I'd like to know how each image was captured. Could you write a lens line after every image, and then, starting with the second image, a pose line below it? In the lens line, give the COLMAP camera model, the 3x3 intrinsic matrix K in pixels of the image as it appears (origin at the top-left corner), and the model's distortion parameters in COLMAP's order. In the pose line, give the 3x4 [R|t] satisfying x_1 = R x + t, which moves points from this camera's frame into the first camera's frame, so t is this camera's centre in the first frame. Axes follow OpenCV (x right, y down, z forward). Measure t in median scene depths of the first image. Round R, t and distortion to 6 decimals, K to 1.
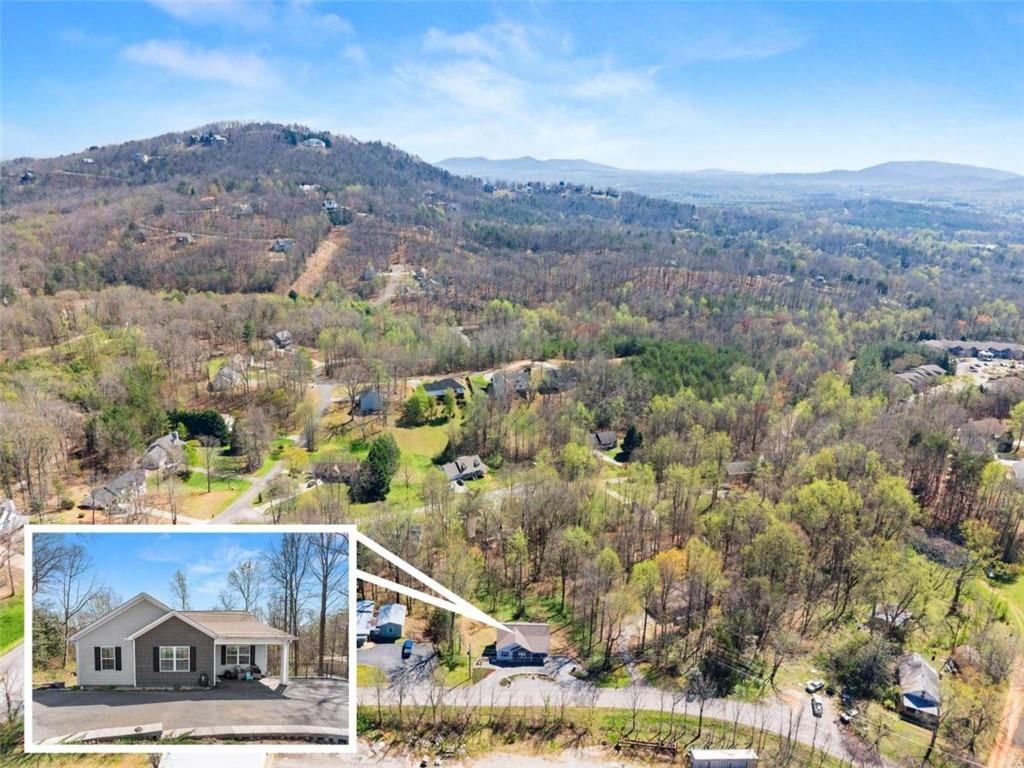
lens RADIAL K [[682.9, 0, 514.0], [0, 682.9, 386.4], [0, 0, 1]] dist [0.041898, -0.044551]
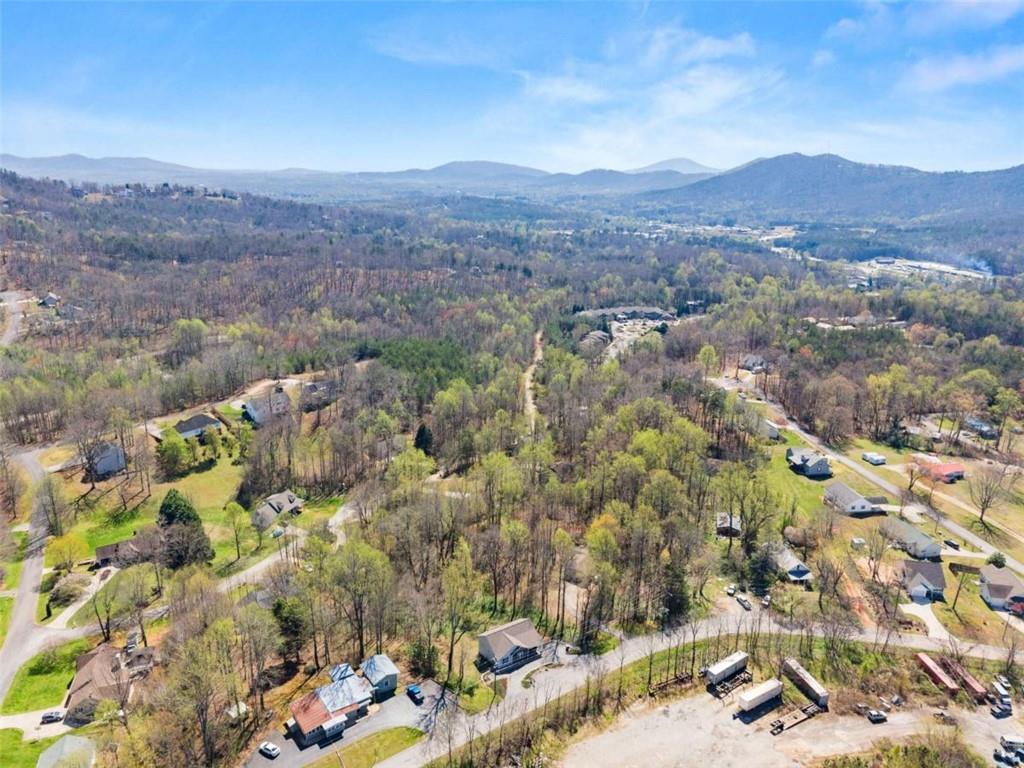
lens RADIAL K [[682.9, 0, 514.0], [0, 682.9, 386.4], [0, 0, 1]] dist [0.041898, -0.044551]
pose [[0.841569, -0.168932, 0.513053, -0.253004], [0.168329, 0.984558, 0.048072, -0.027684], [-0.513251, 0.045906, 0.857010, 0.066625]]
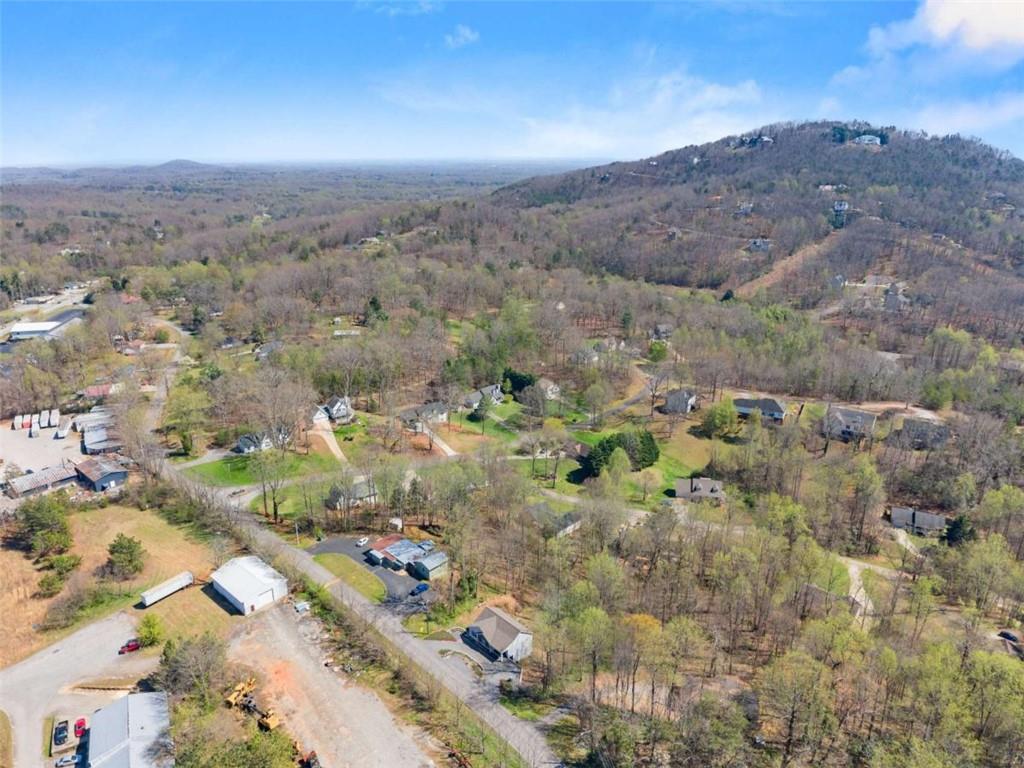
lens RADIAL K [[682.9, 0, 514.0], [0, 682.9, 386.4], [0, 0, 1]] dist [0.041898, -0.044551]
pose [[0.682735, 0.215328, -0.698217, 0.378455], [-0.215966, 0.972364, 0.088697, -0.044294], [0.698019, 0.090235, 0.710371, 0.153637]]
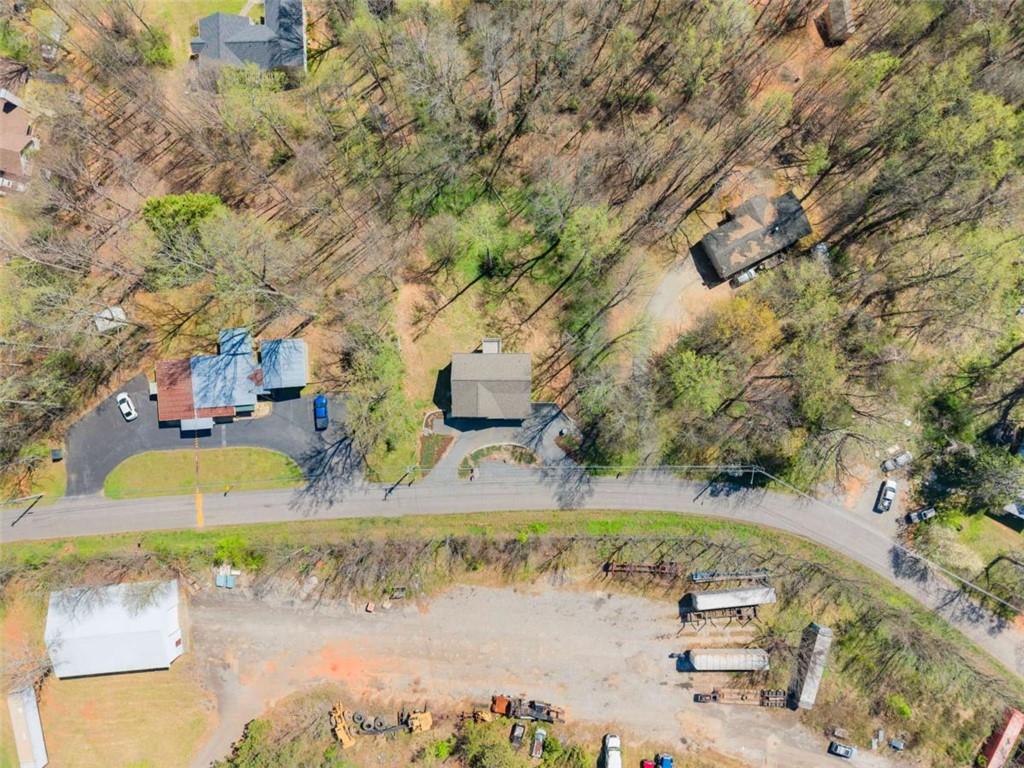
lens RADIAL K [[682.9, 0, 514.0], [0, 682.9, 386.4], [0, 0, 1]] dist [0.041898, -0.044551]
pose [[0.999843, -0.002498, -0.017545, 0.027165], [0.017363, 0.336278, 0.941603, -0.148756], [0.003548, -0.941759, 0.336269, 0.449401]]
